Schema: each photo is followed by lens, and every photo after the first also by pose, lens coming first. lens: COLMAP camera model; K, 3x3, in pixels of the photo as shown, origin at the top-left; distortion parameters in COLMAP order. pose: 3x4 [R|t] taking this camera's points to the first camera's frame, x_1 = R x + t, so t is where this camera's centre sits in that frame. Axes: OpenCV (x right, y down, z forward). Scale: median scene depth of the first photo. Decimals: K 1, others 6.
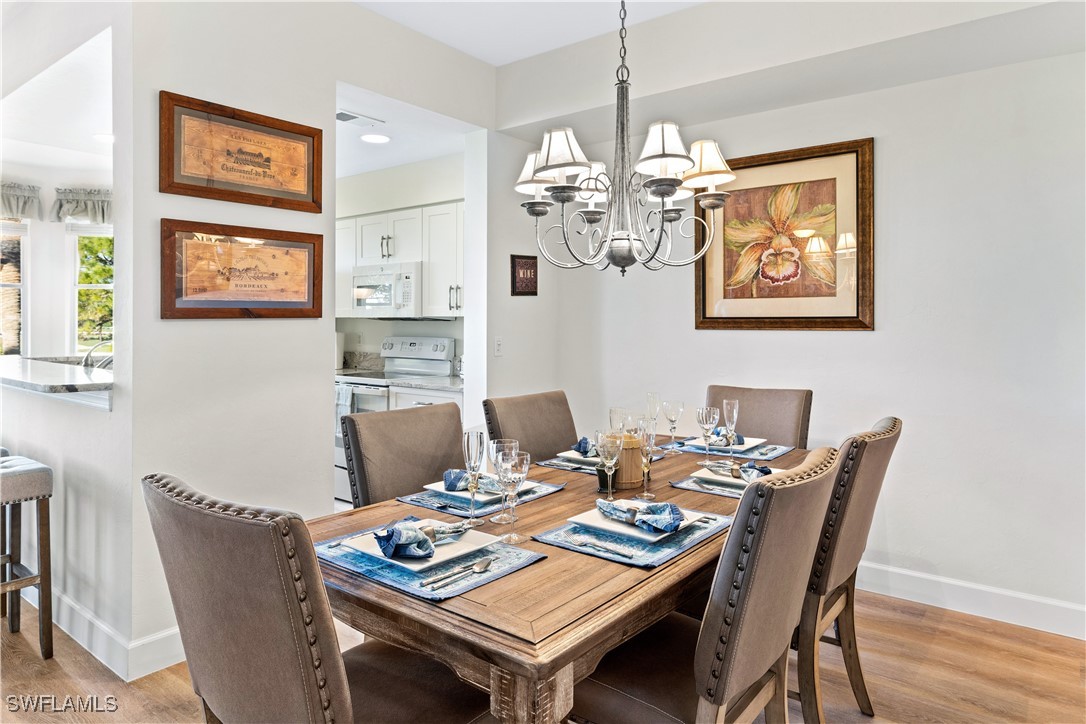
lens RADIAL K [[673.8, 0, 545.4], [0, 673.8, 324.1], [0, 0, 1]] dist [-0.000198, -0.000592]
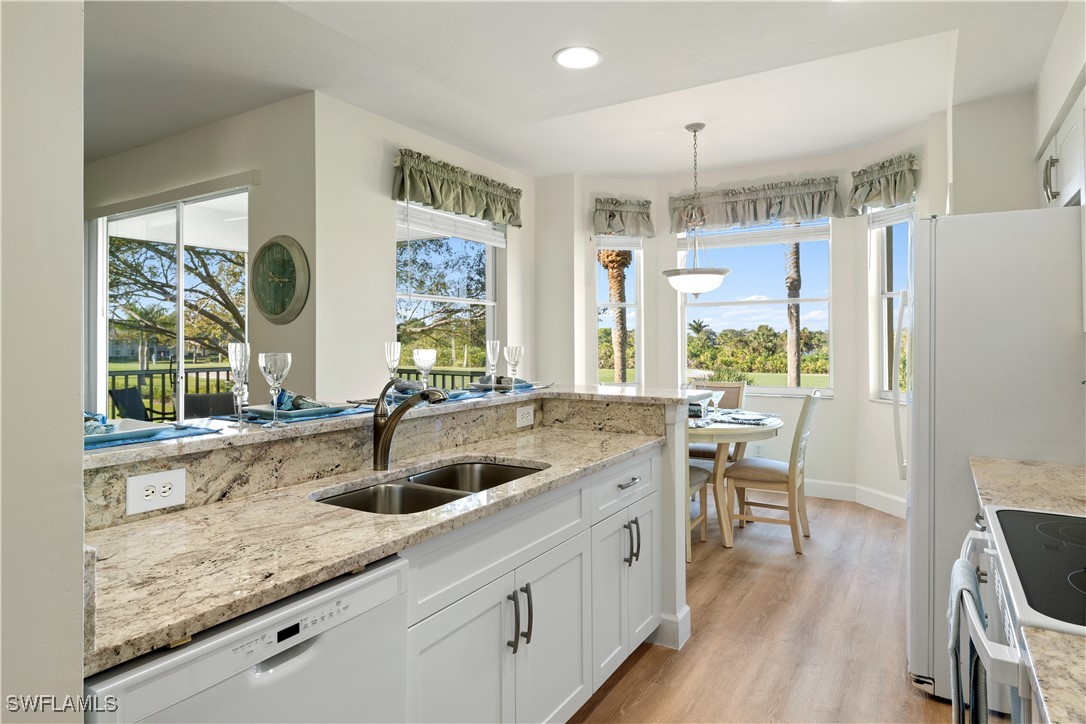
lens RADIAL K [[627.4, 0, 549.9], [0, 627.4, 334.6], [0, 0, 1]] dist [0.021305, -0.000286]
pose [[0.120916, -0.010755, -0.992605, -0.073533], [0.000479, 0.999942, -0.010777, -0.007433], [0.992663, 0.000828, 0.120914, 1.241306]]
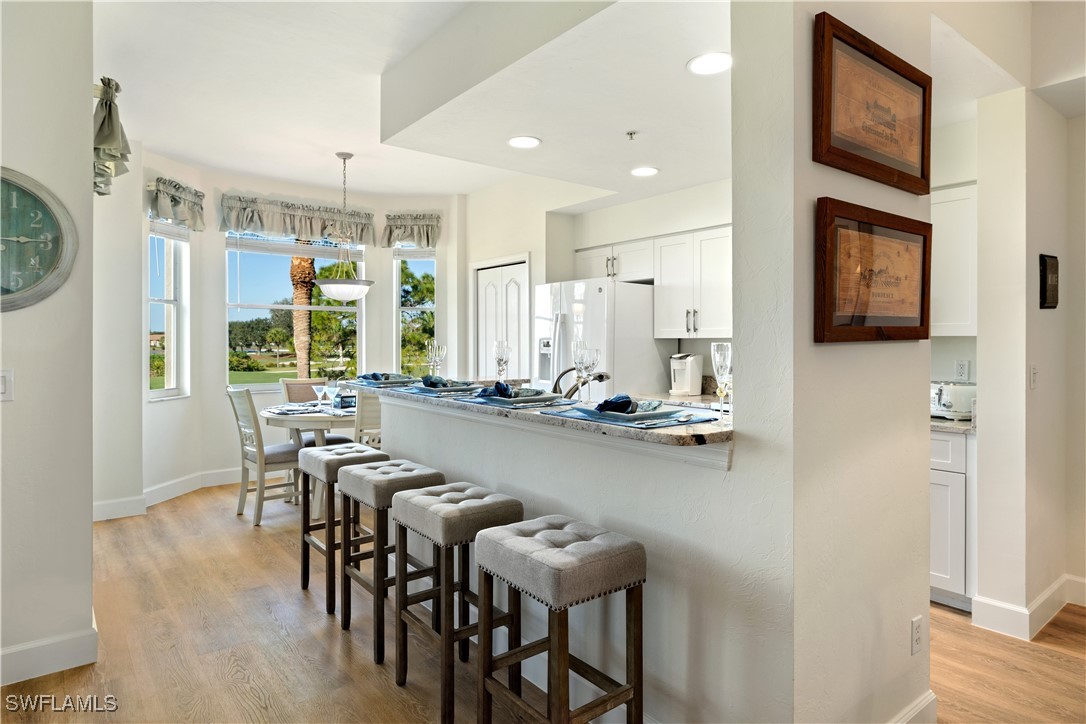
lens RADIAL K [[627.4, 0, 549.9], [0, 627.4, 334.6], [0, 0, 1]] dist [0.021305, -0.000286]
pose [[0.972864, -0.005433, -0.231315, -0.570884], [0.002529, 0.999914, -0.012847, -0.006865], [0.231365, 0.011913, 0.972794, 0.251582]]
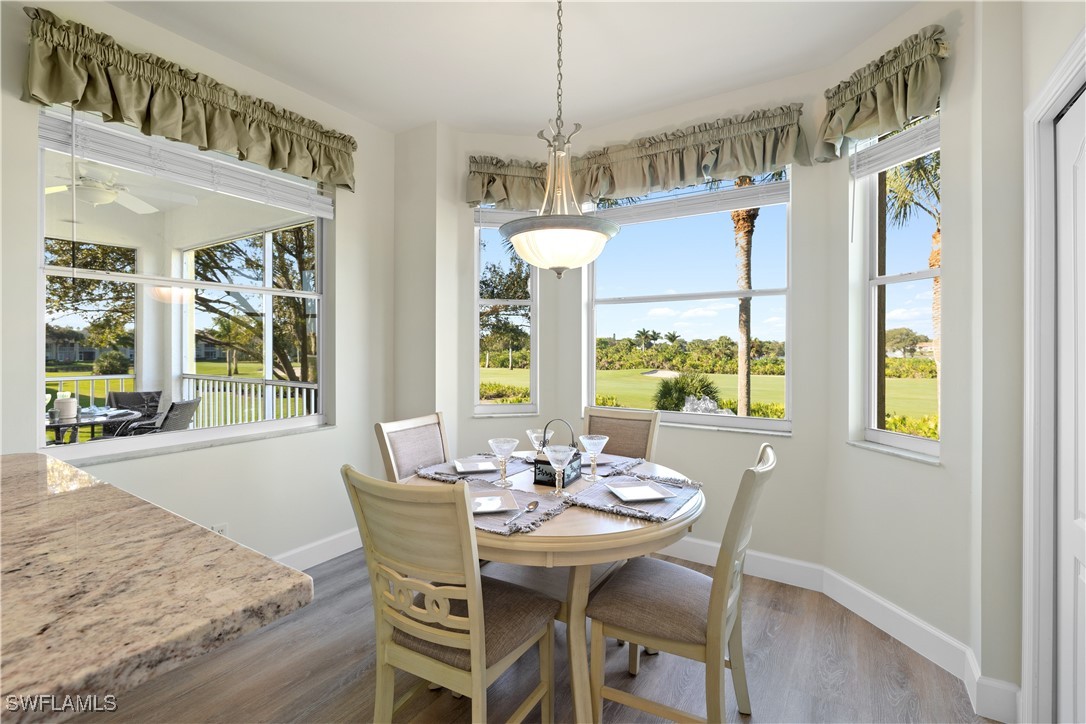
lens RADIAL K [[483.8, 0, 540.8], [0, 483.8, 348.3], [0, 0, 1]] dist [-0.001546, -0.000227]
pose [[0.086112, 0.001927, -0.996284, -0.840480], [-0.006395, 0.999979, 0.001381, -0.011804], [0.996265, 0.006252, 0.086122, 1.678557]]
